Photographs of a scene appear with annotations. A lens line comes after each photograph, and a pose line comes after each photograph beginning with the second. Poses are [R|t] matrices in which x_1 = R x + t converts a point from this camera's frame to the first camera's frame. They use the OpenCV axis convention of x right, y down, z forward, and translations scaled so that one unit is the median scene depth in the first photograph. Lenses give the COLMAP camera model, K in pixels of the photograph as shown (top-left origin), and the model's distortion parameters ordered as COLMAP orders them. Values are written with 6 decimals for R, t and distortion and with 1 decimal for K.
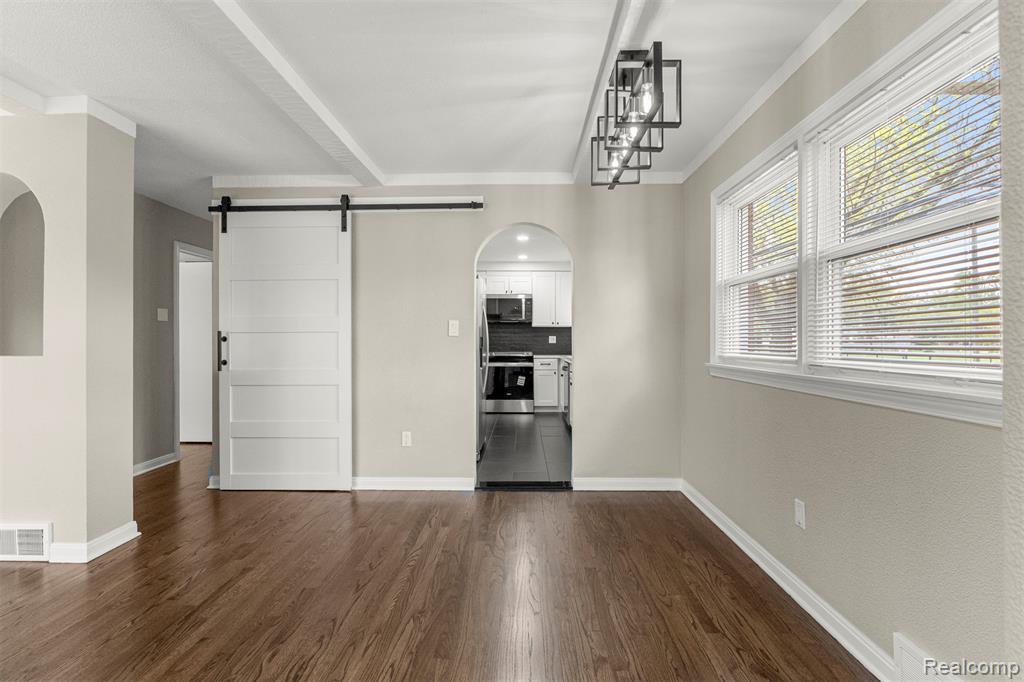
lens RADIAL K [[454.5, 0, 519.1], [0, 454.5, 340.4], [0, 0, 1]] dist [0.004031, 0.000057]
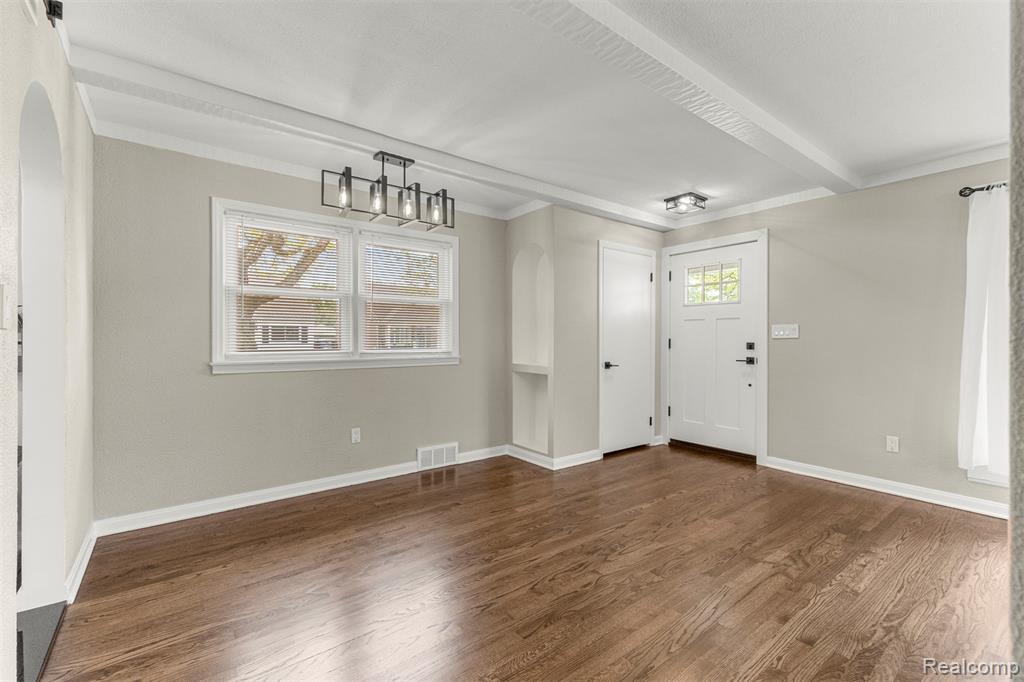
lens RADIAL K [[438.5, 0, 504.5], [0, 438.5, 340.4], [0, 0, 1]] dist [0.004031, -0.000950]
pose [[-0.602852, -0.001304, 0.797852, -0.981152], [-0.003571, 0.999993, -0.001064, 0.000319], [-0.797845, -0.003490, -0.602853, 1.365222]]
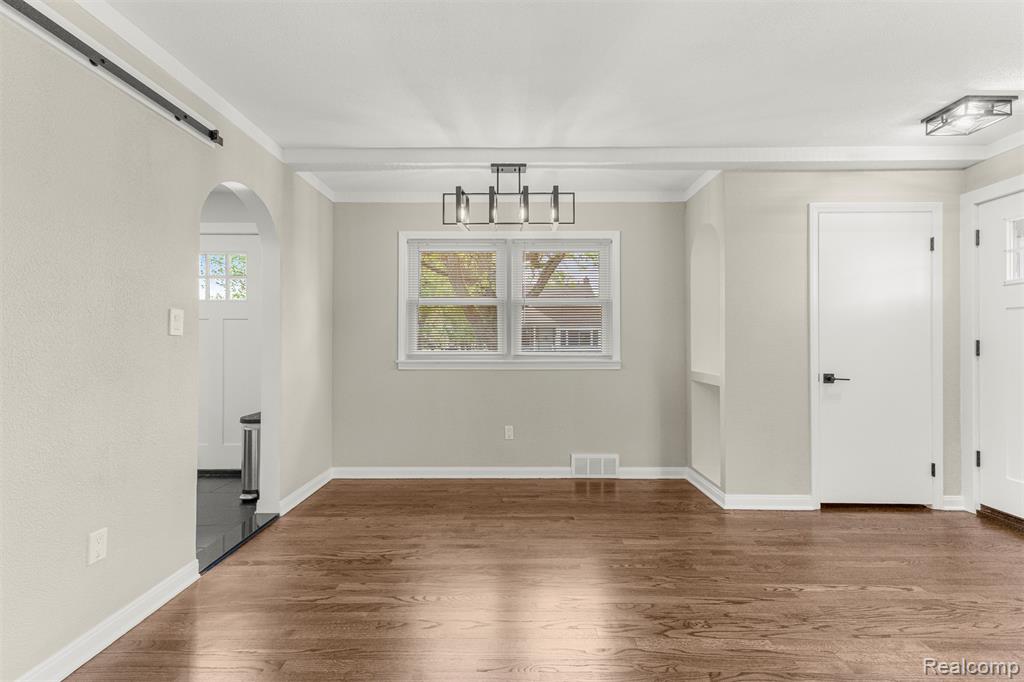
lens RADIAL K [[438.5, 0, 508.6], [0, 438.5, 342.1], [0, 0, 1]] dist [0.004031, -0.000950]
pose [[0.011391, 0.001985, 0.999933, -1.082817], [-0.003198, 0.999993, -0.001948, -0.001443], [-0.999930, -0.003175, 0.011397, 0.847483]]
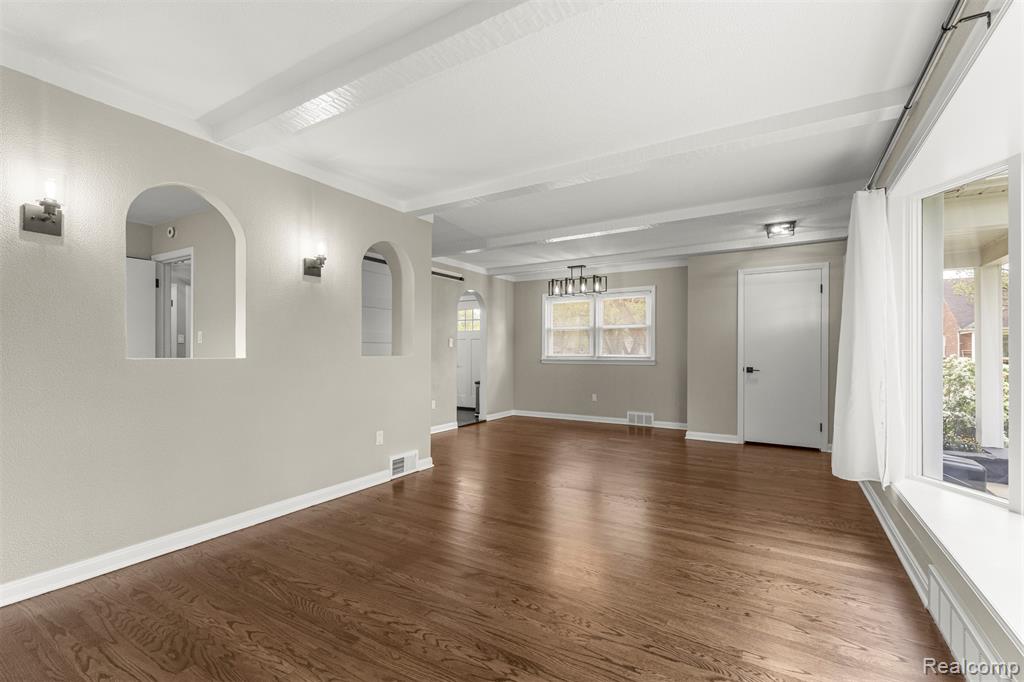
lens RADIAL K [[438.5, 0, 496.2], [0, 438.5, 352.7], [0, 0, 1]] dist [0.004031, -0.000950]
pose [[0.545257, 0.000520, 0.838269, -2.362162], [-0.005914, 0.999977, 0.003227, 0.013170], [-0.838248, -0.006717, 0.545247, -0.212018]]
